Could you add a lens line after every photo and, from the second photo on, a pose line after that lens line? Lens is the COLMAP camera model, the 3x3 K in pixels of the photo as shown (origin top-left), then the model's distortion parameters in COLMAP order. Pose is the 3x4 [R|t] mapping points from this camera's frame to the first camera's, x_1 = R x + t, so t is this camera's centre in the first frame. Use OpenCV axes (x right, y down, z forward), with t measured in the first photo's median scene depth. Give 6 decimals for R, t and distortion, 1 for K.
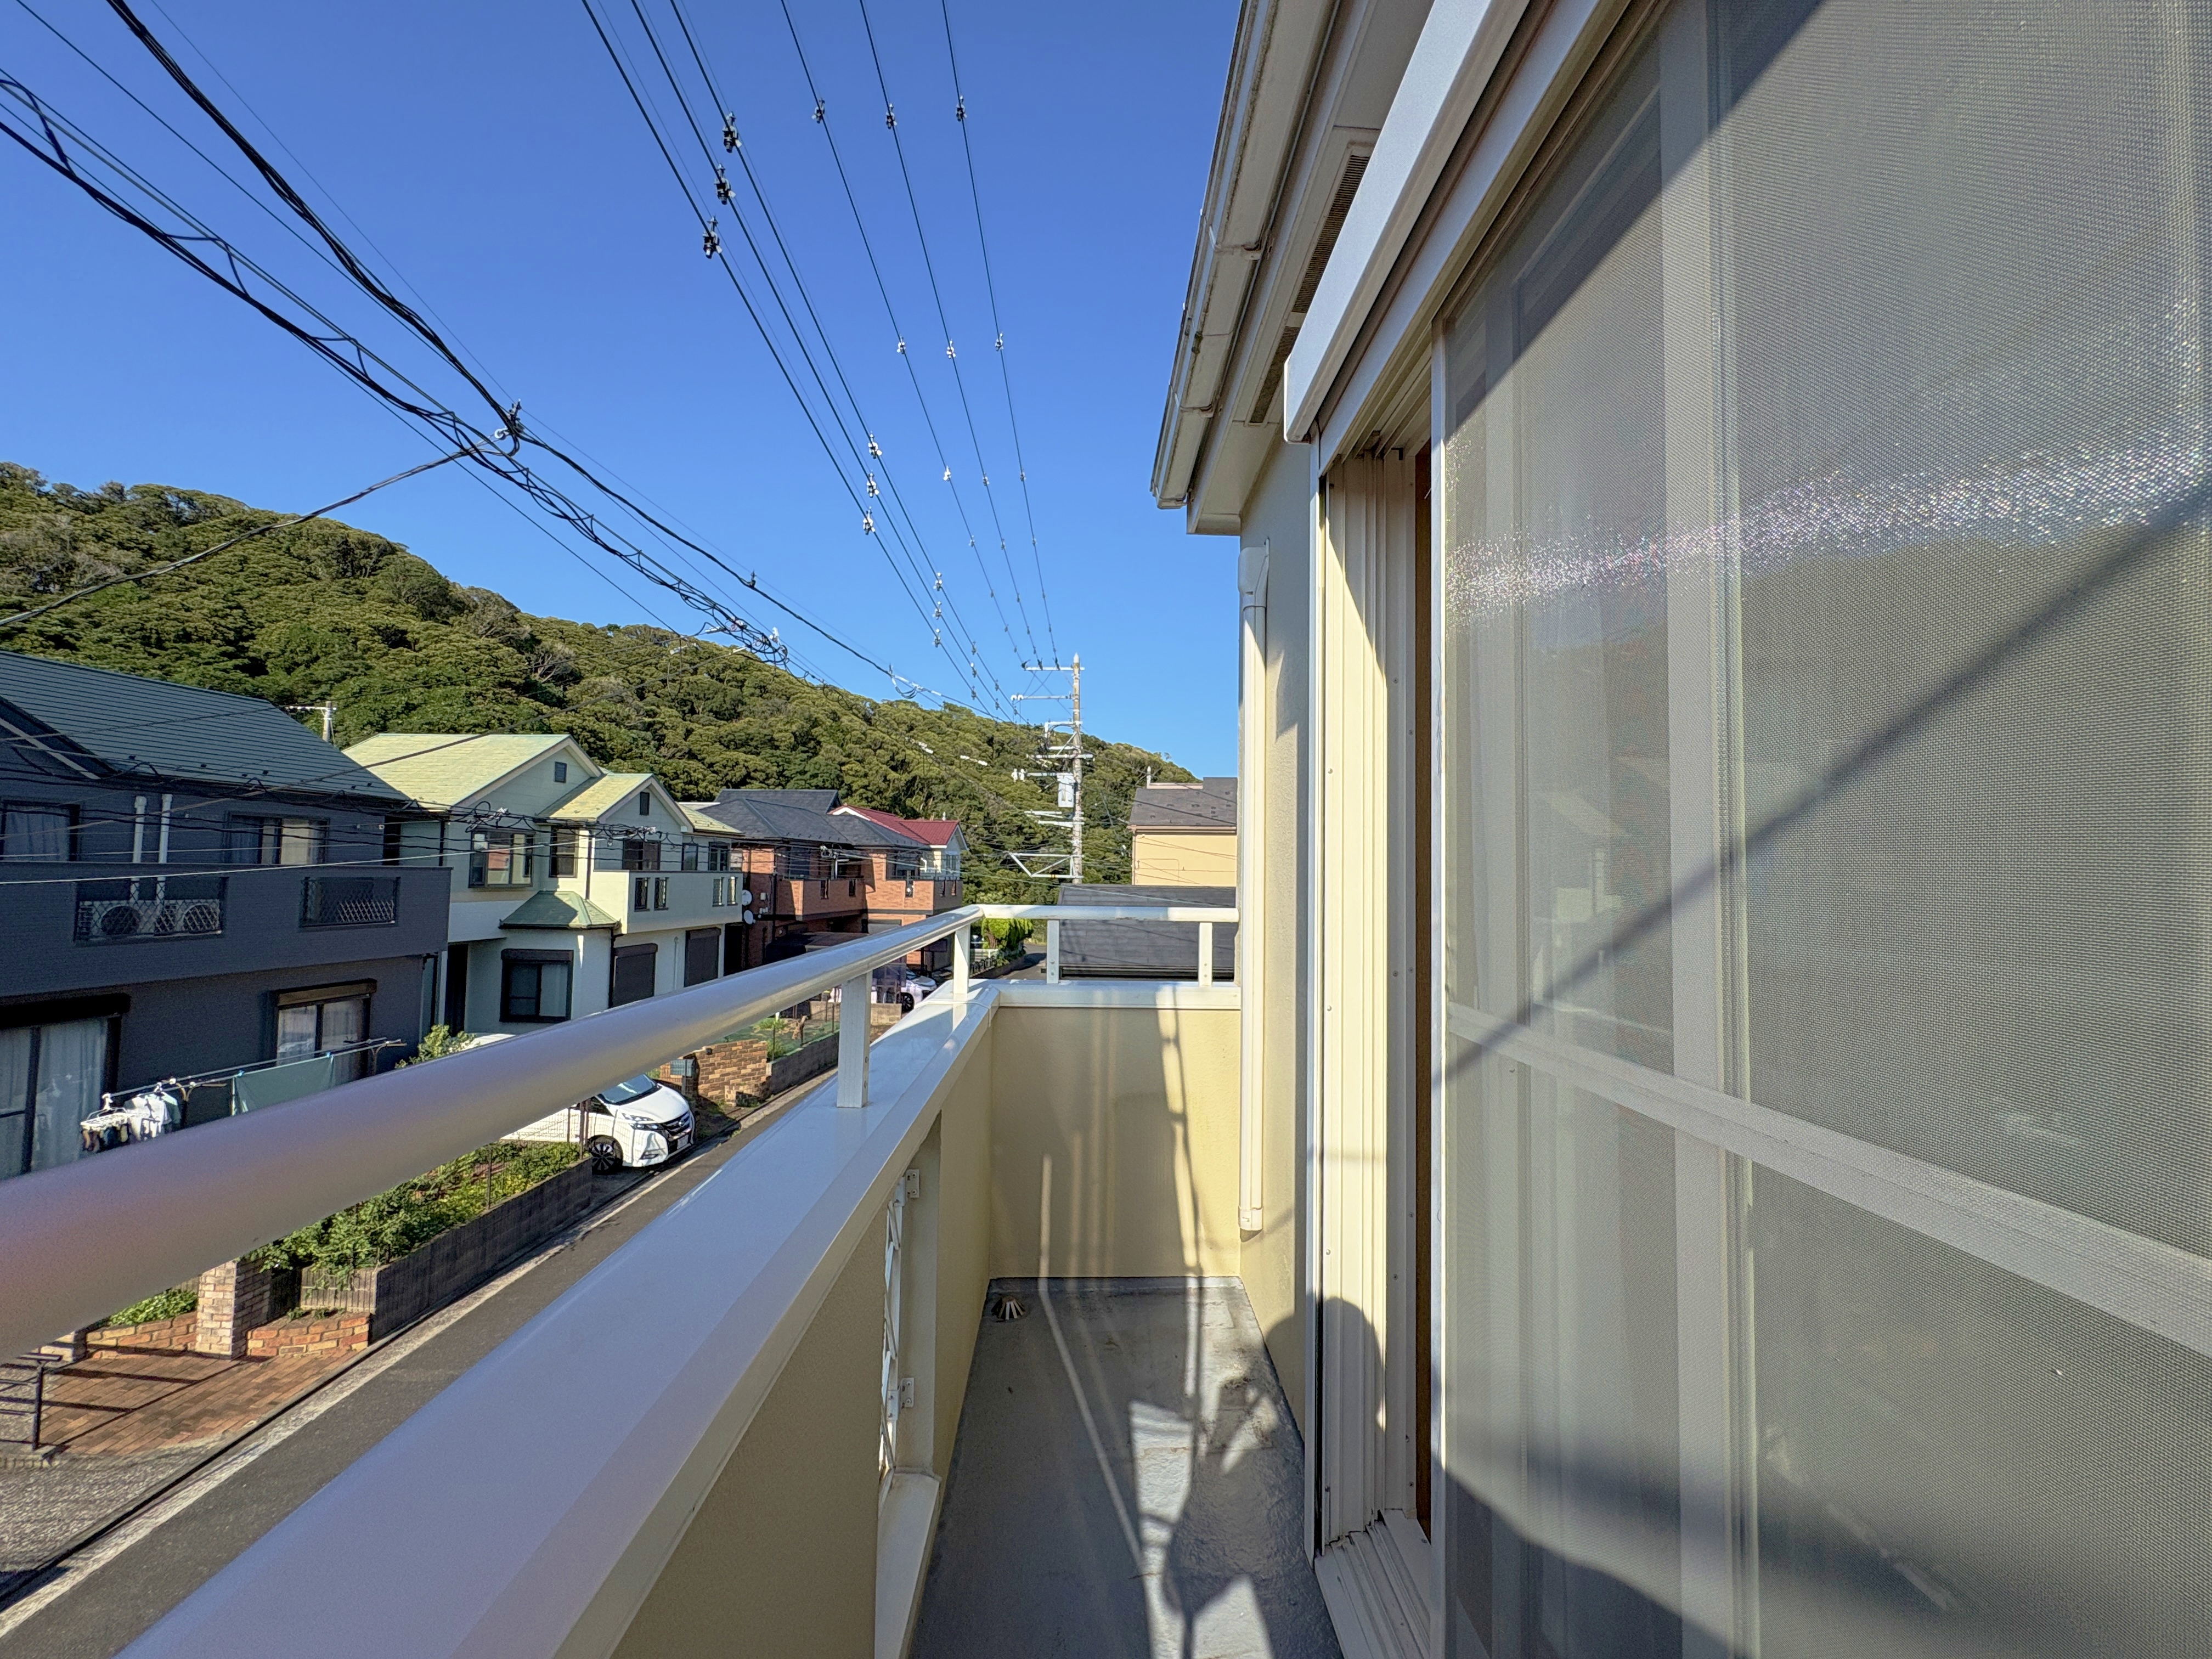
lens RADIAL K [[877.9, 0, 1094.8], [0, 877.9, 826.7], [0, 0, 1]] dist [0.000528, 0.000035]
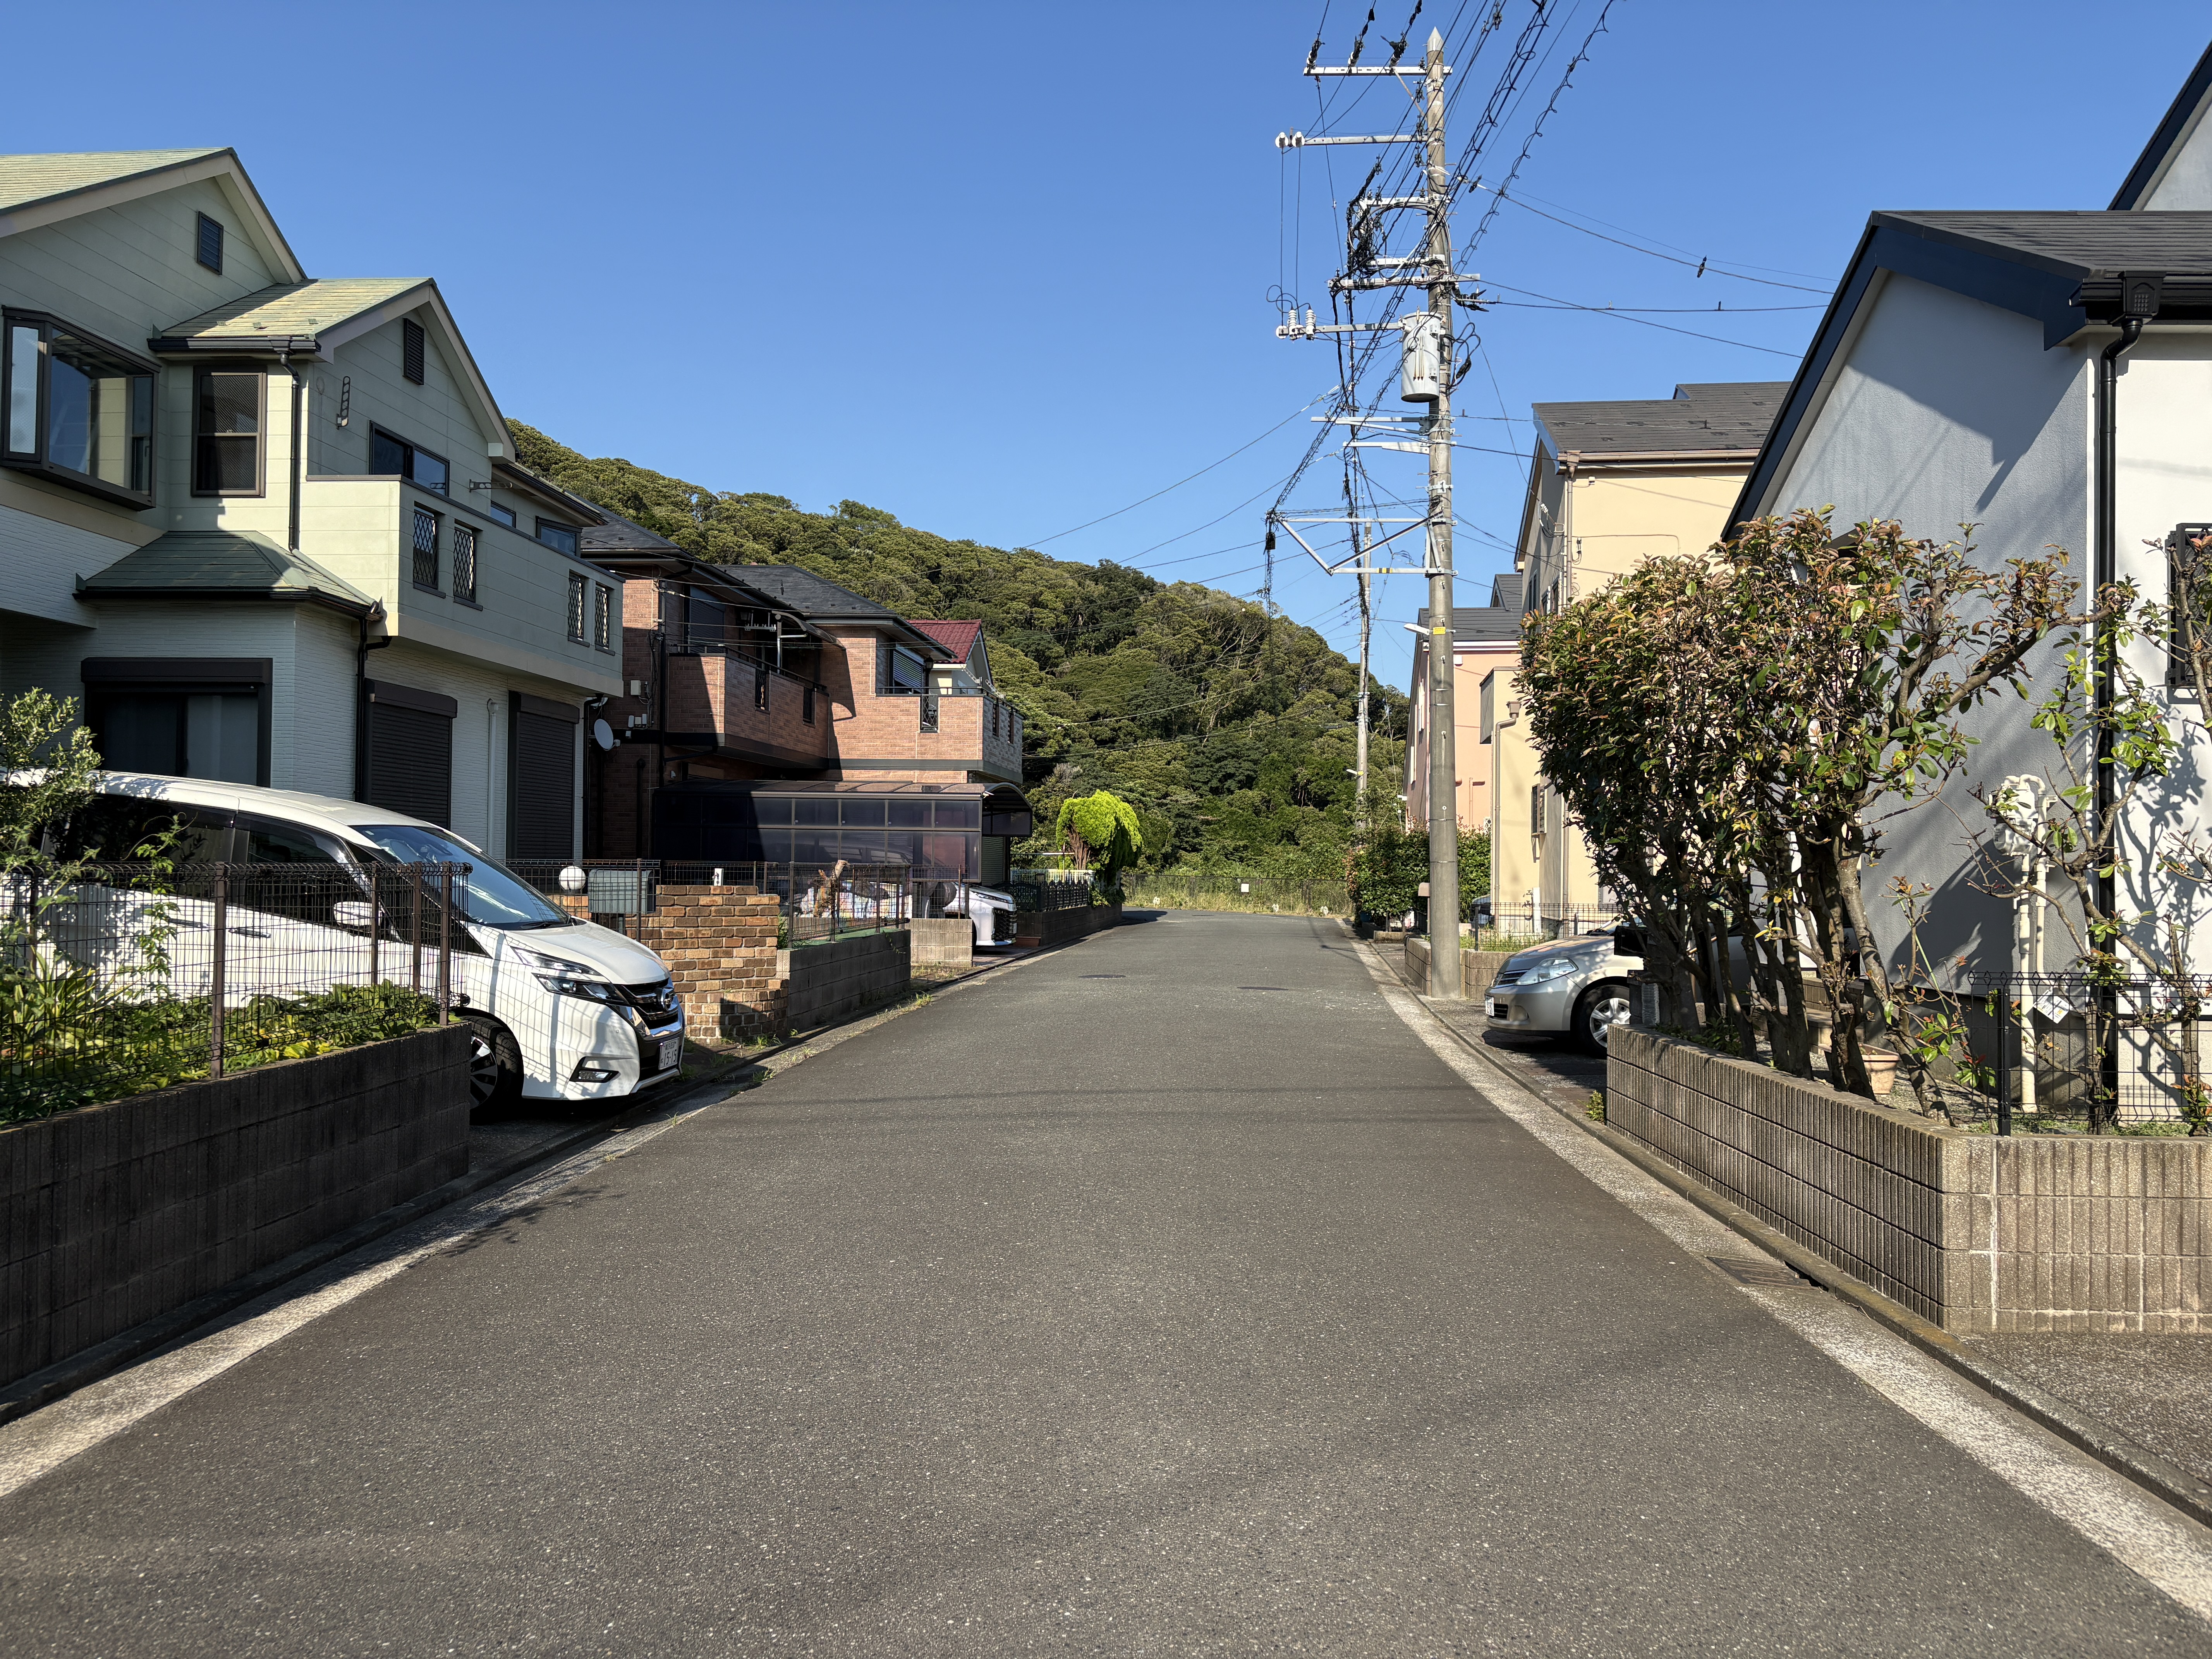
lens RADIAL K [[1680.6, 0, 1109.8], [0, 1680.6, 835.1], [0, 0, 1]] dist [0.007329, 0.002692]
pose [[0.999987, -0.004925, -0.001331, -0.214642], [0.004976, 0.999116, 0.041736, 0.179384], [0.001124, -0.041742, 0.999128, 0.247167]]
